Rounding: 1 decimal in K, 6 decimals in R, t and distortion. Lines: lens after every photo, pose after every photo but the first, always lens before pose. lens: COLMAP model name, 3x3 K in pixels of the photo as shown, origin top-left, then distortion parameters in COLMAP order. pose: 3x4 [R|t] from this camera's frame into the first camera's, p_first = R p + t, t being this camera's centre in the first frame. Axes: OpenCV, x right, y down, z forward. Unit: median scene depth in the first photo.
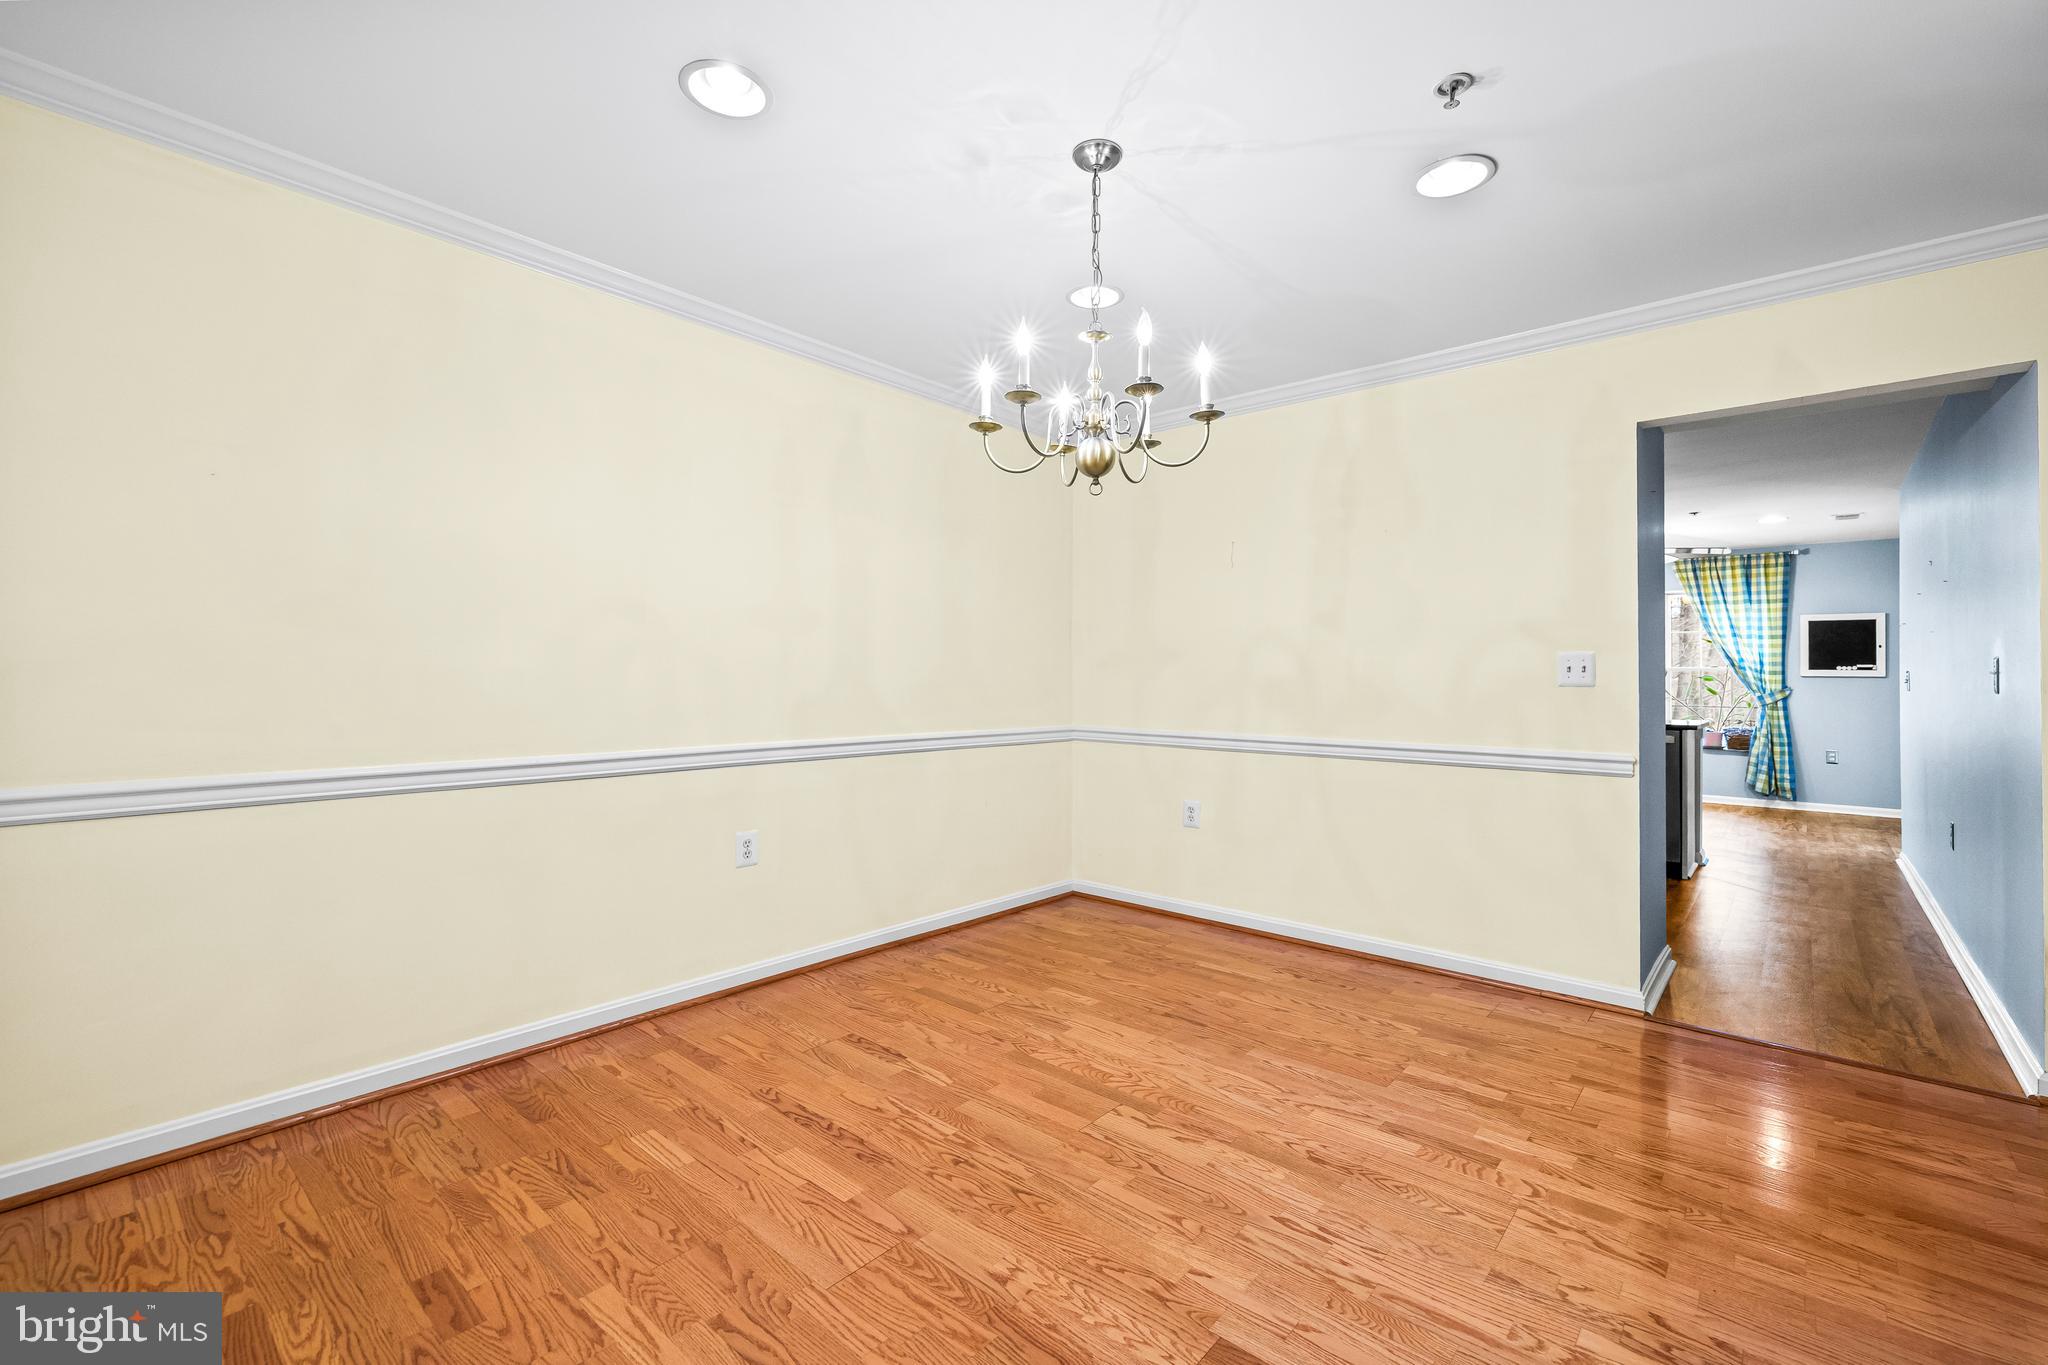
lens RADIAL K [[872.9, 0, 1022.1], [0, 872.9, 676.8], [0, 0, 1]] dist [-0.000994, -0.000026]
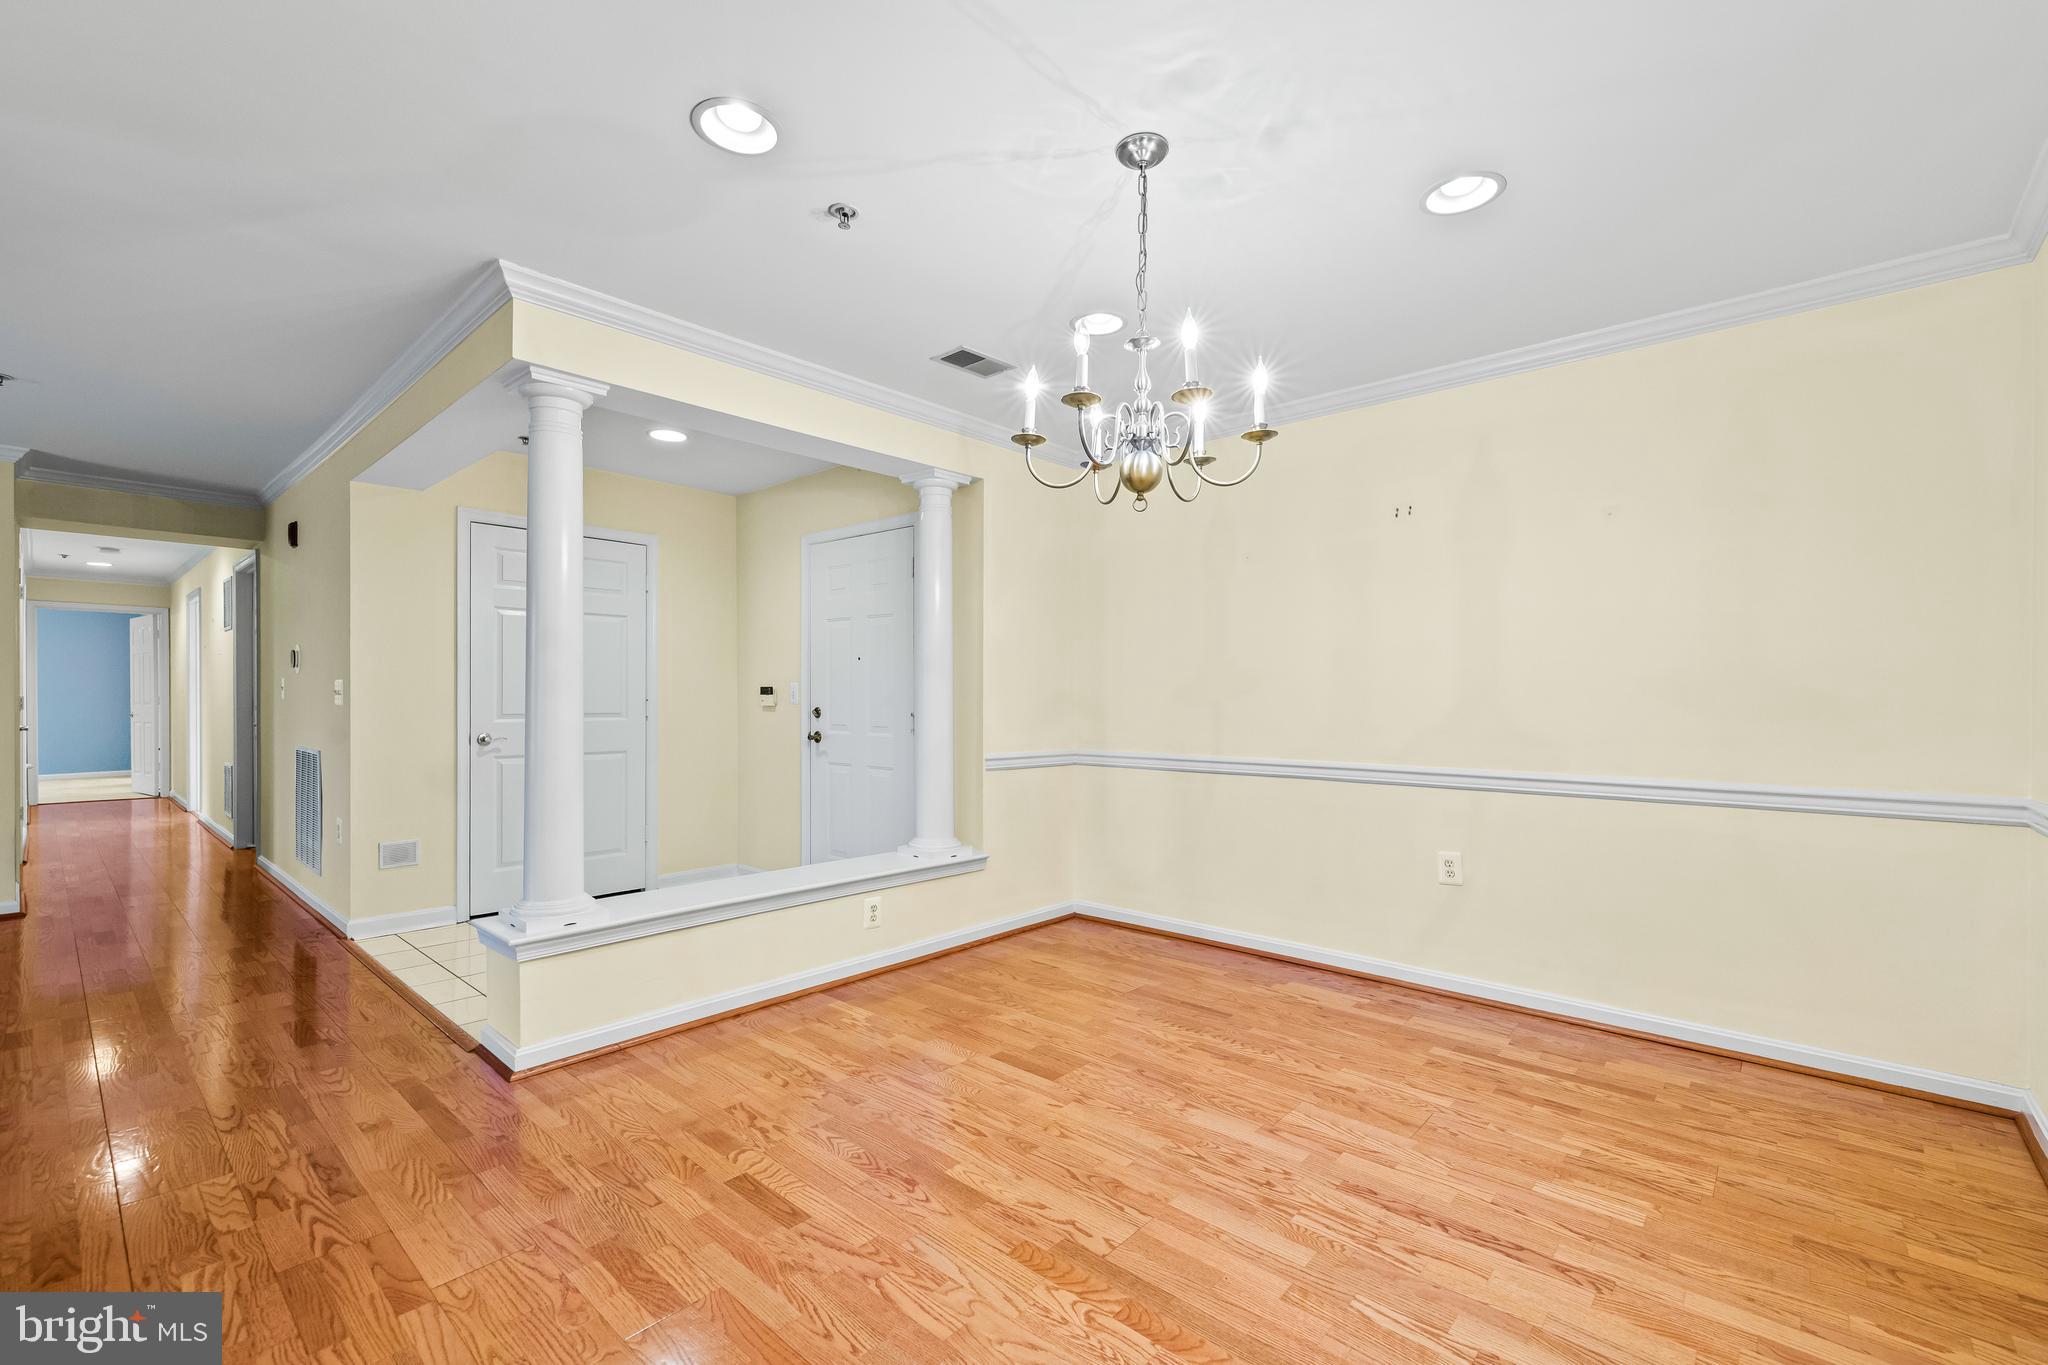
lens RADIAL K [[872.9, 0, 1023.7], [0, 872.9, 689.7], [0, 0, 1]] dist [-0.000994, -0.000026]
pose [[-0.999935, -0.011371, 0.001016, 0.229198], [-0.011379, 0.999906, -0.007669, -0.004964], [-0.000929, -0.007680, -0.999970, 2.148385]]
